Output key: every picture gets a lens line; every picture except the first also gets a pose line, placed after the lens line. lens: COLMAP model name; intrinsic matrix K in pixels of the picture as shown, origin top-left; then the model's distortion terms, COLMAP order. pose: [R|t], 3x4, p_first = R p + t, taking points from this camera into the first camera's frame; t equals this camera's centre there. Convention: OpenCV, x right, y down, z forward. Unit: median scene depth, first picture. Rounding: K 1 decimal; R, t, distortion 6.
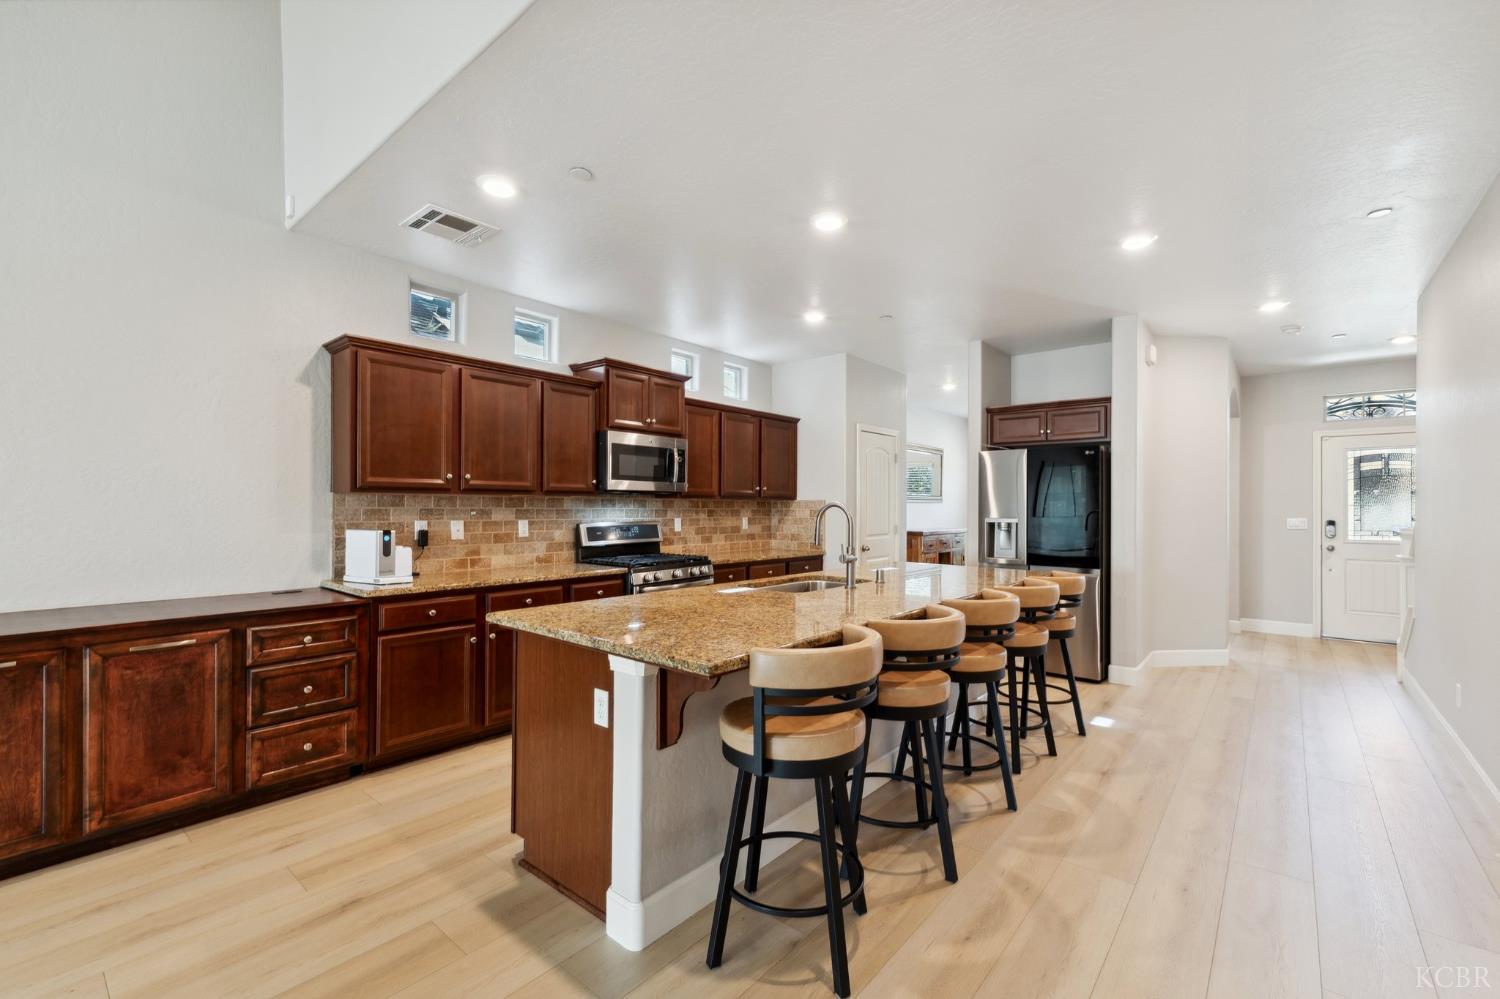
lens RADIAL K [[640.0, 0, 748.8], [0, 640.0, 505.7], [0, 0, 1]] dist [0.006323, -0.000245]
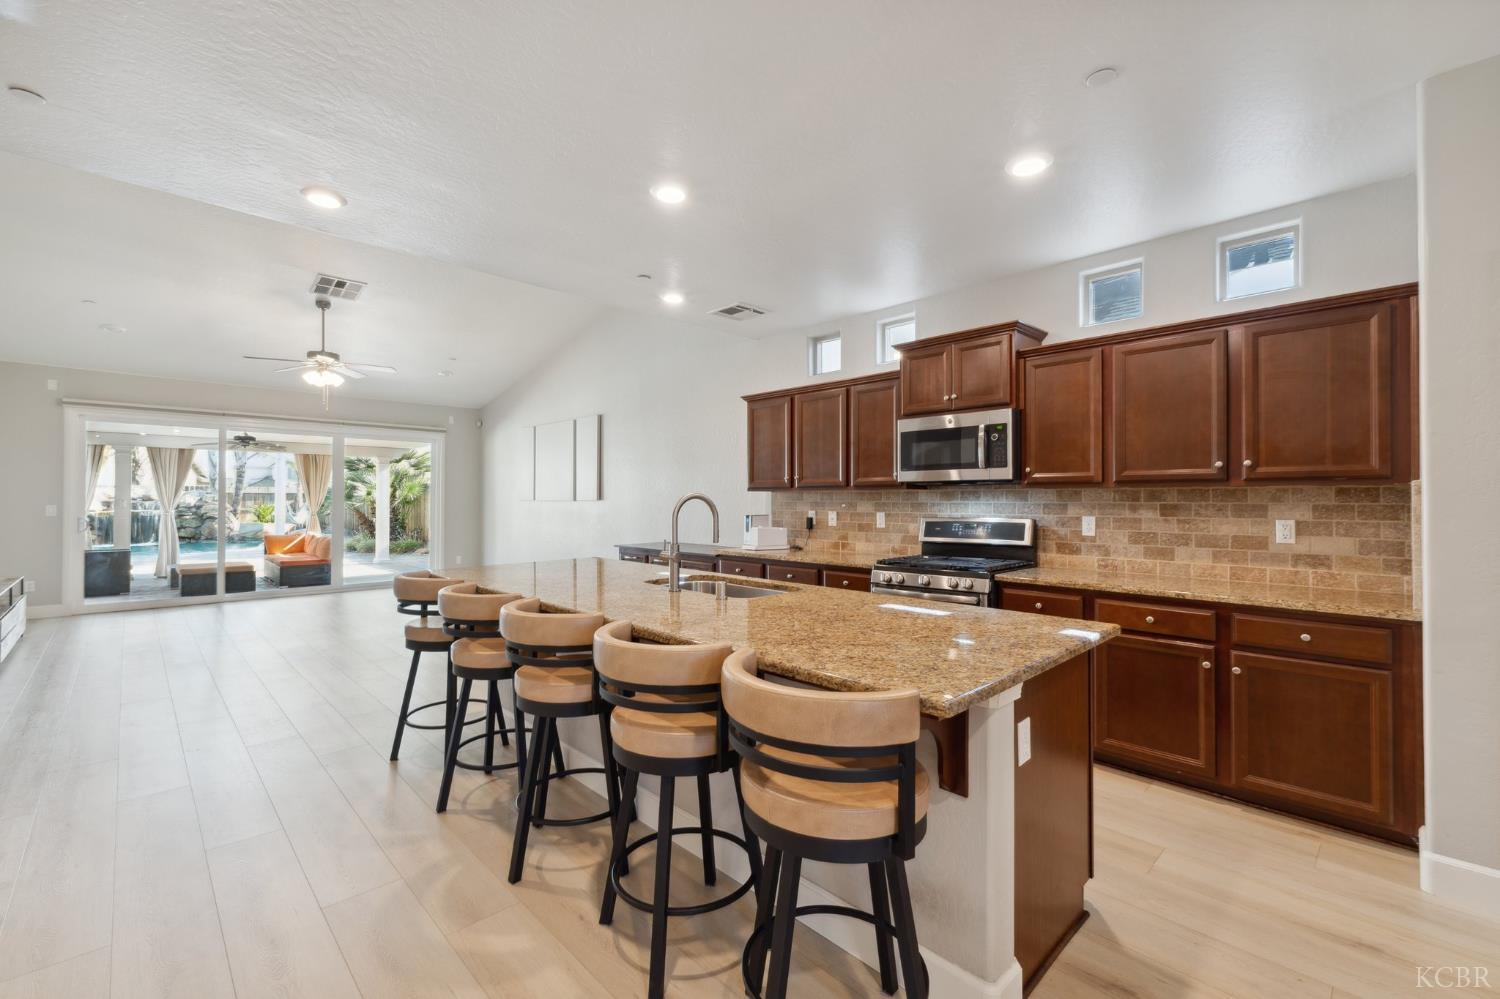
lens RADIAL K [[640.0, 0, 749.0], [0, 640.0, 495.7], [0, 0, 1]] dist [0.006323, -0.000245]
pose [[-0.099396, -0.010812, -0.994989, 0.701737], [0.000913, 0.999940, -0.010957, 0.005280], [0.995048, -0.001997, -0.099380, 0.816061]]
